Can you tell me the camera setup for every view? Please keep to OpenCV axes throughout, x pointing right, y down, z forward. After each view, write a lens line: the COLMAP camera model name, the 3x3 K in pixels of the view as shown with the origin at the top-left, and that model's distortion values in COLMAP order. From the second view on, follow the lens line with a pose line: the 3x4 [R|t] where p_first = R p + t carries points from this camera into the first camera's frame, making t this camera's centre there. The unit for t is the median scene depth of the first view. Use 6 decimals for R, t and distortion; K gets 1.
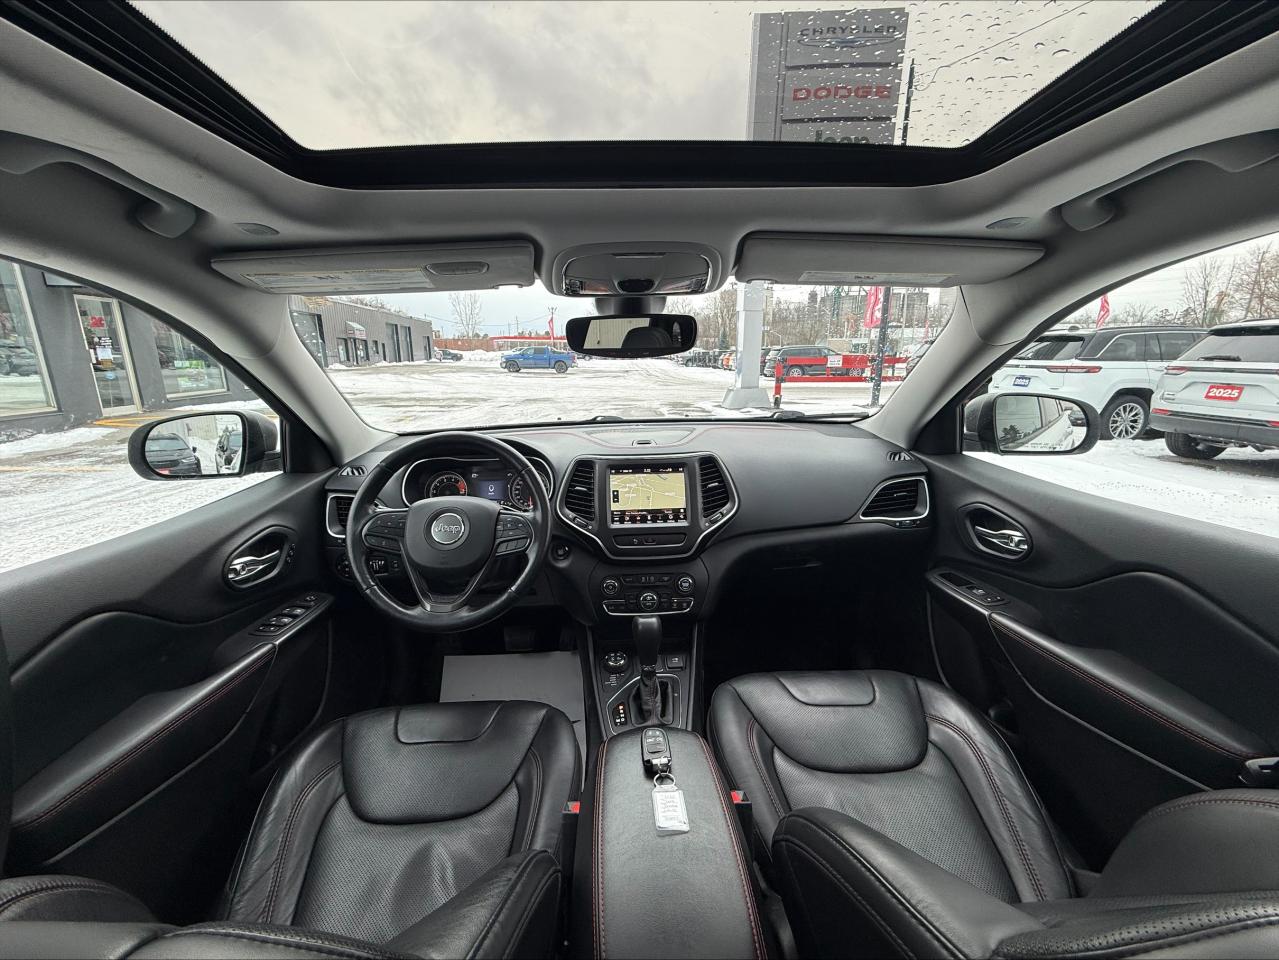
lens RADIAL K [[510.3, 0, 633.4], [0, 510.3, 479.1], [0, 0, 1]] dist [0.000813, 0.000056]
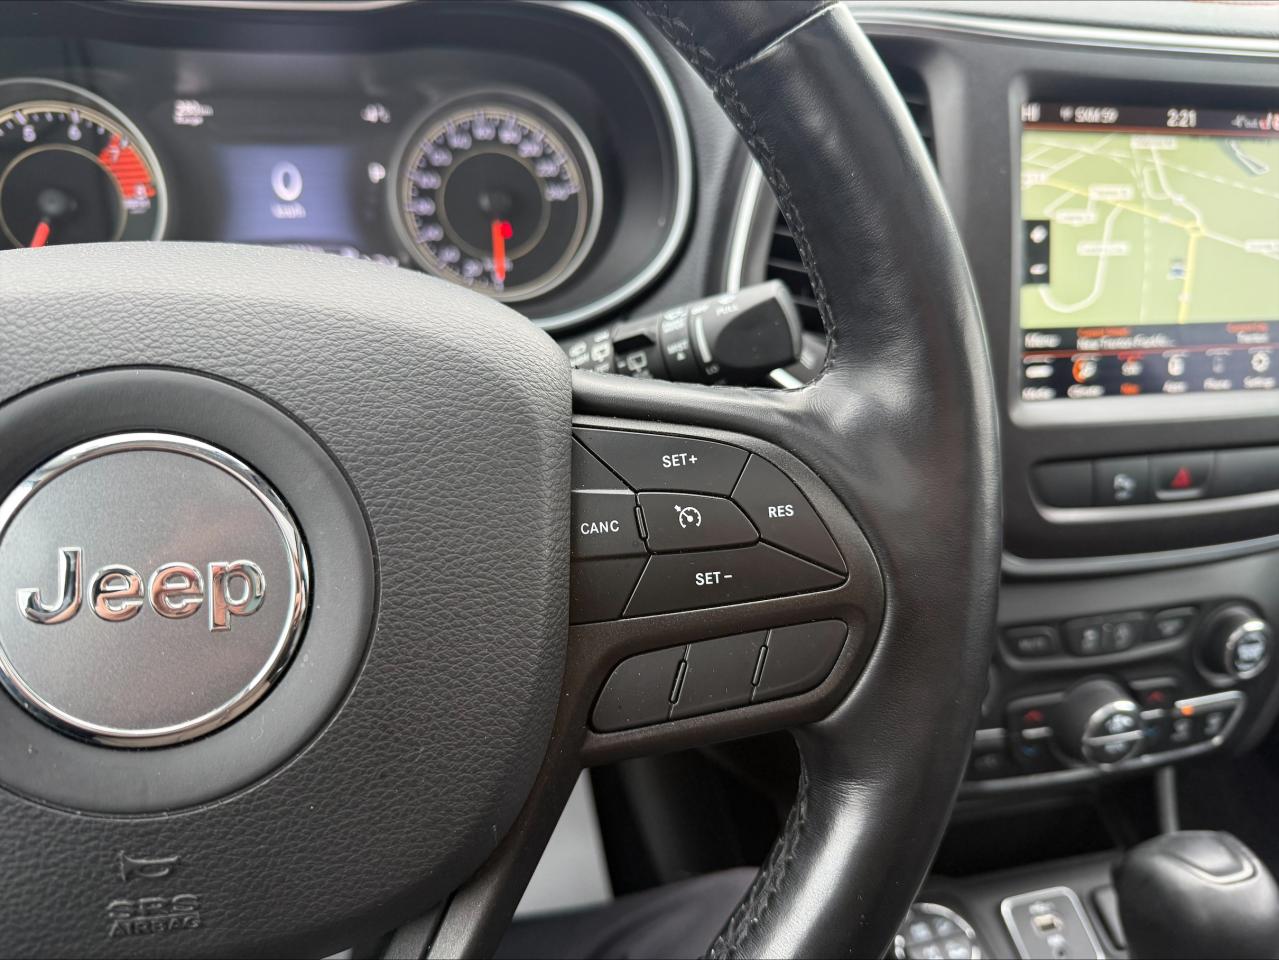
lens RADIAL K [[953.4, 0, 632.9], [0, 953.4, 484.2], [0, 0, 1]] dist [-0.011384, -0.024181]
pose [[0.979180, -0.028700, 0.200957, -0.254528], [-0.034483, 0.952051, 0.303991, 0.013533], [-0.200046, -0.304591, 0.931239, 0.672751]]
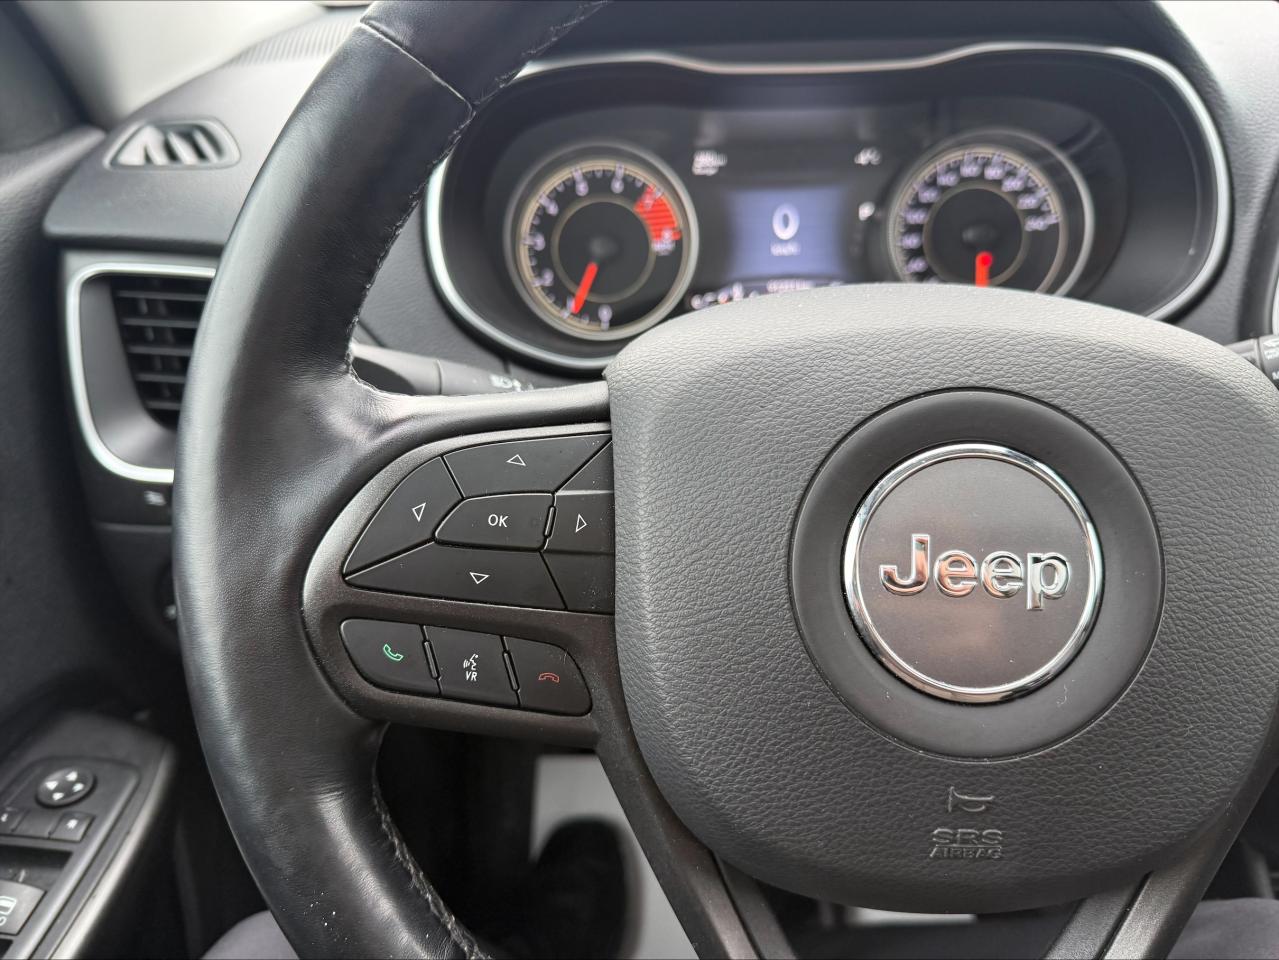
lens RADIAL K [[932.2, 0, 639.5], [0, 932.2, 480.0], [0, 0, 1]] dist [0.012740, -0.060980]
pose [[0.998487, 0.010317, -0.054006, -0.359659], [0.005600, 0.958044, 0.286567, 0.008727], [0.054697, -0.286436, 0.956537, 0.652019]]
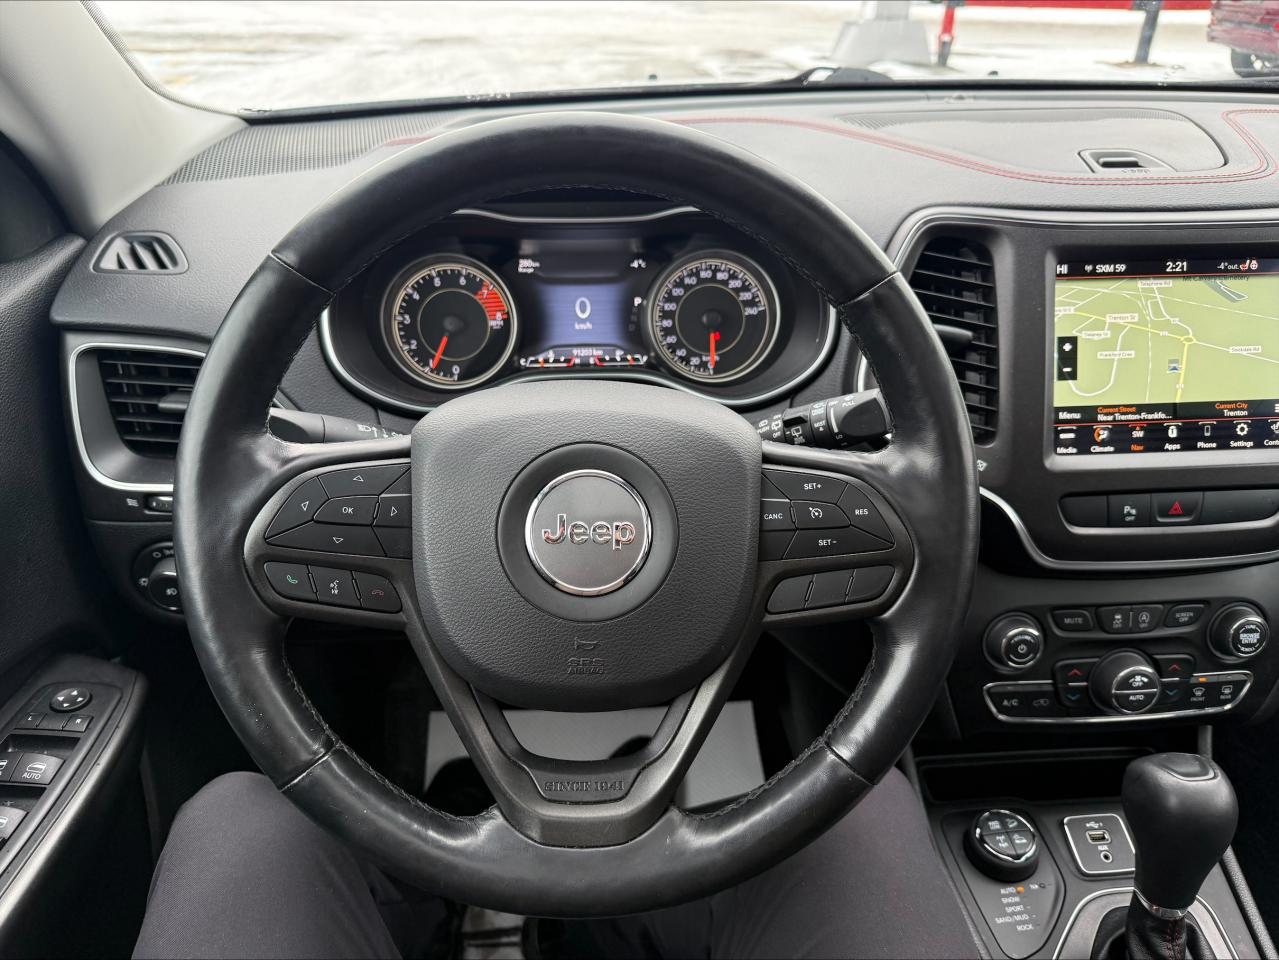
lens RADIAL K [[925.9, 0, 635.4], [0, 925.9, 485.0], [0, 0, 1]] dist [0.038454, -0.072161]
pose [[0.999812, 0.003580, 0.019048, -0.289698], [-0.008835, 0.958936, 0.283486, -0.045192], [-0.017251, -0.283601, 0.958787, 0.472909]]
